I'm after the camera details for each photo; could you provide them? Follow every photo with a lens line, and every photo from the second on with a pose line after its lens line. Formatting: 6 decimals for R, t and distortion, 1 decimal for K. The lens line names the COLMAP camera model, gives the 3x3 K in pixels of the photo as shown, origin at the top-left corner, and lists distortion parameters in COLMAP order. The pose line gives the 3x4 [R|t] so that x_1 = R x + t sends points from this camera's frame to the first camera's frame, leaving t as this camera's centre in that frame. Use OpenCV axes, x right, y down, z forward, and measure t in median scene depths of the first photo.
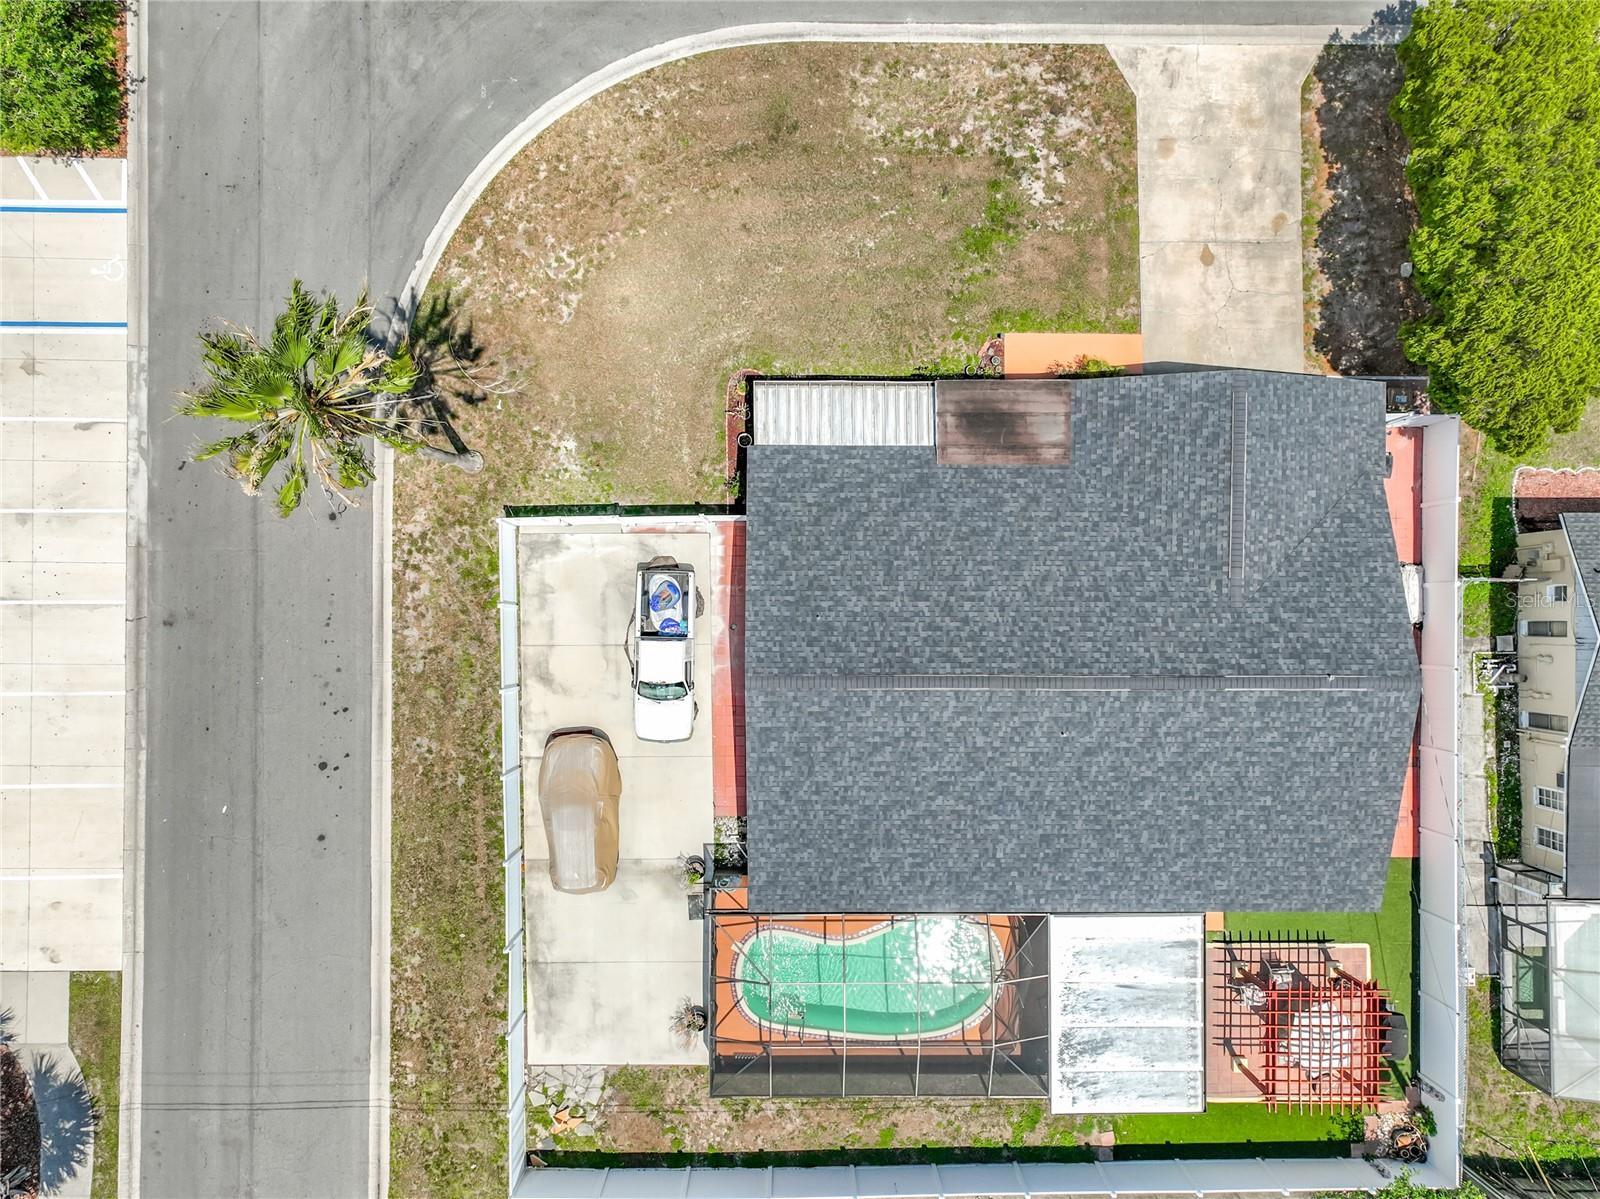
lens RADIAL K [[1129.1, 0, 808.4], [0, 1129.1, 602.3], [0, 0, 1]] dist [0.004635, 0.004477]
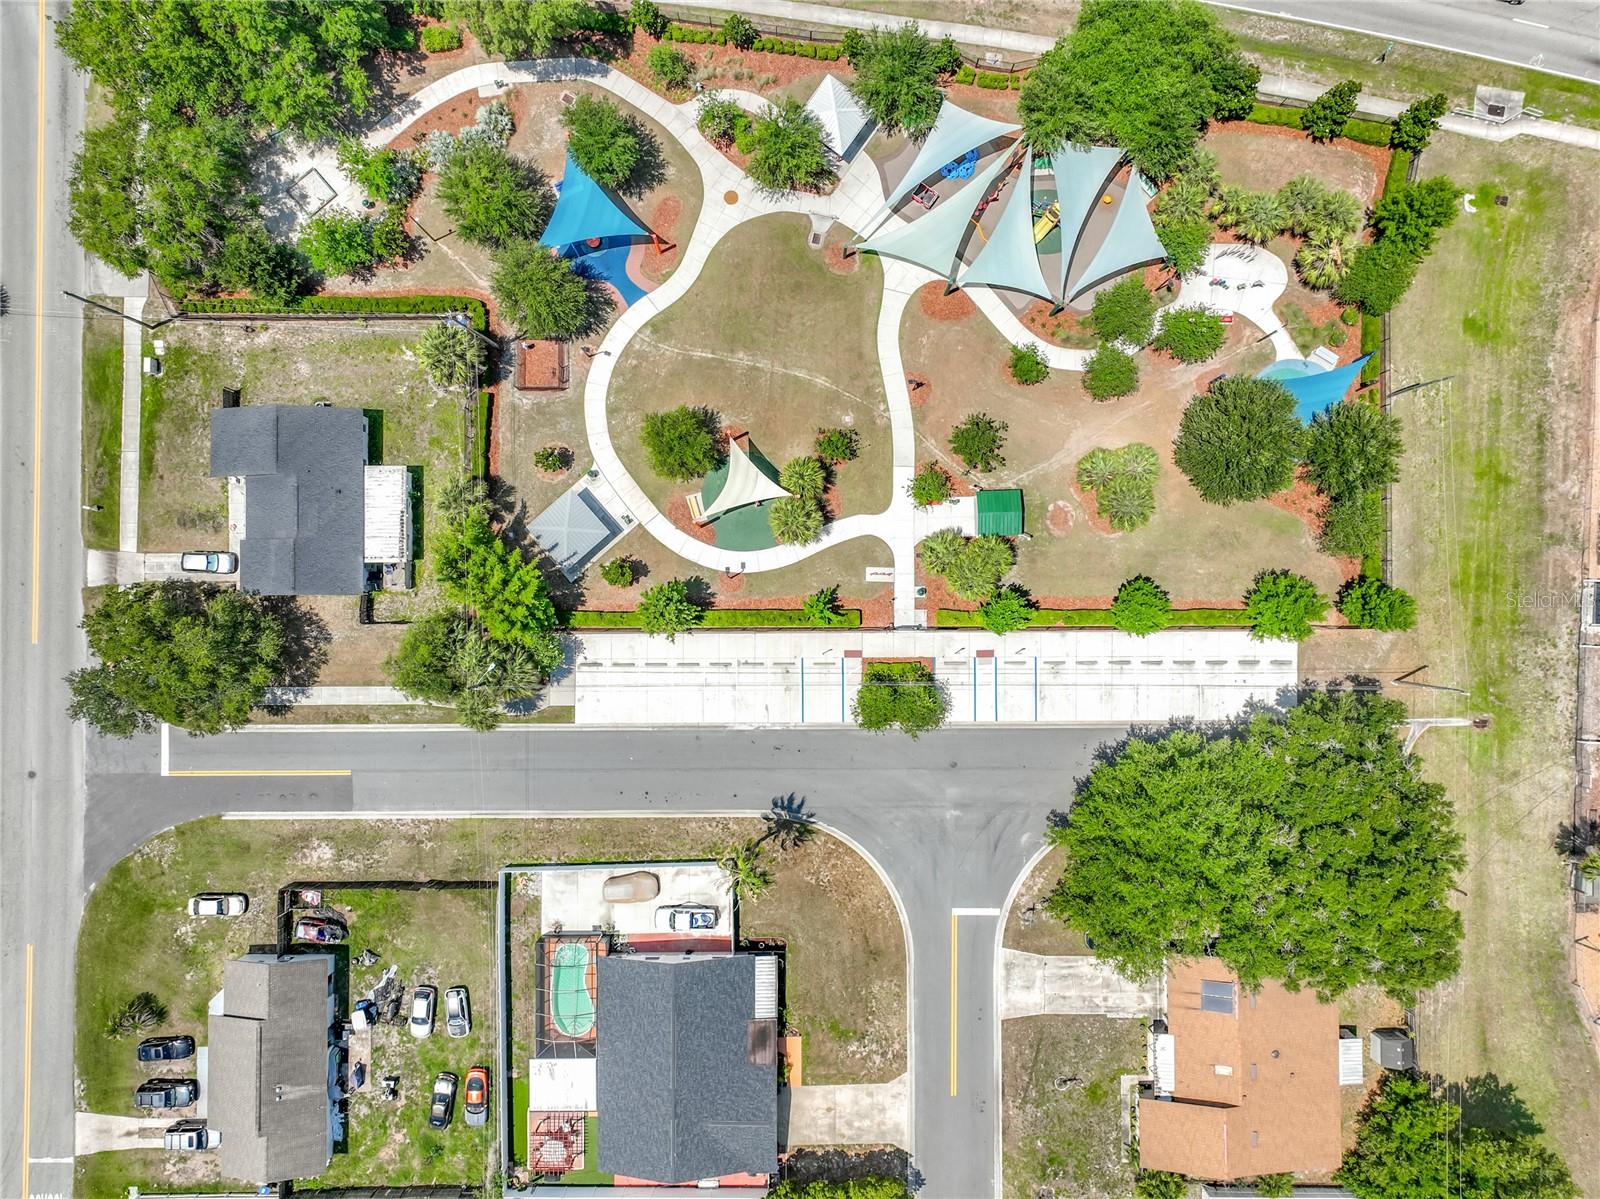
lens RADIAL K [[1128.3, 0, 810.0], [0, 1128.3, 613.4], [0, 0, 1]] dist [0.003973, 0.007099]
pose [[0.005069, 0.999667, -0.025315, -0.804780], [-0.999949, 0.005287, 0.008558, -0.289590], [0.008689, 0.025271, 0.999643, -1.825203]]
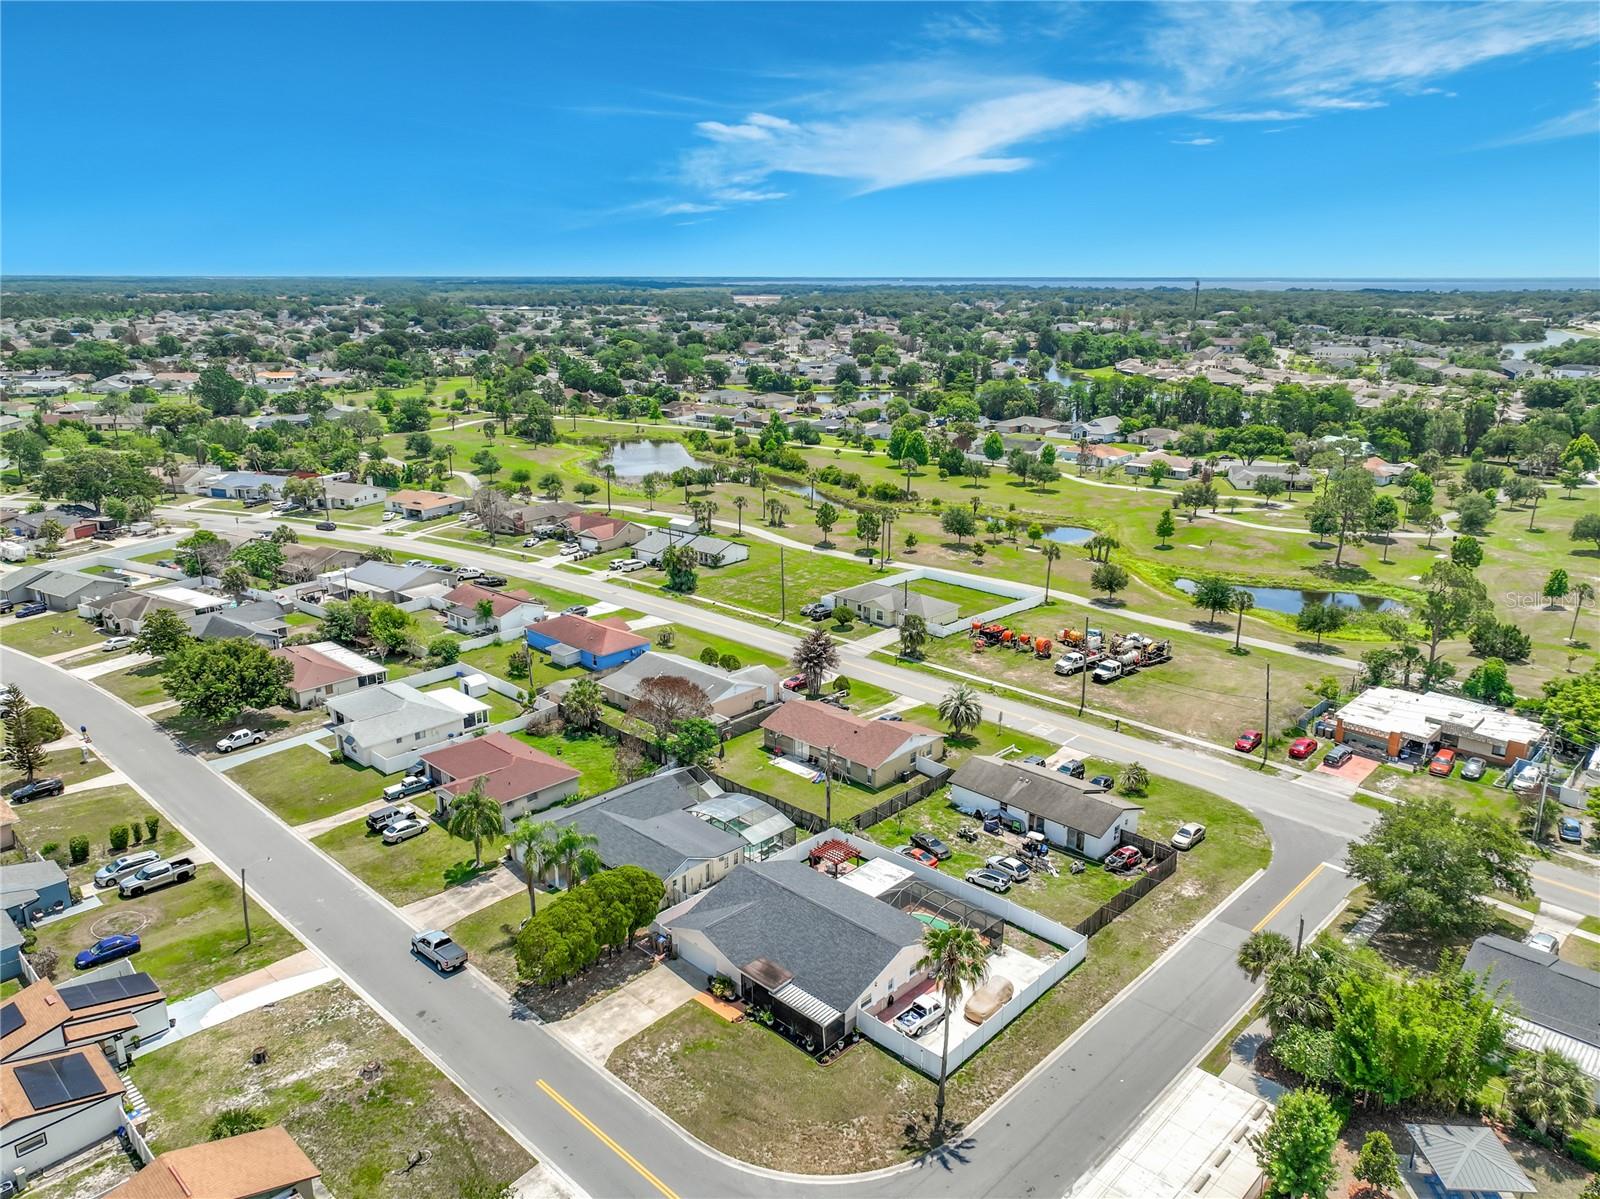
lens RADIAL K [[1128.3, 0, 810.0], [0, 1128.3, 613.4], [0, 0, 1]] dist [0.003973, 0.007099]
pose [[-0.724717, -0.208518, 0.656739, -1.347151], [0.688875, -0.198003, 0.697313, -1.625558], [-0.015366, 0.957766, 0.287139, -0.524924]]
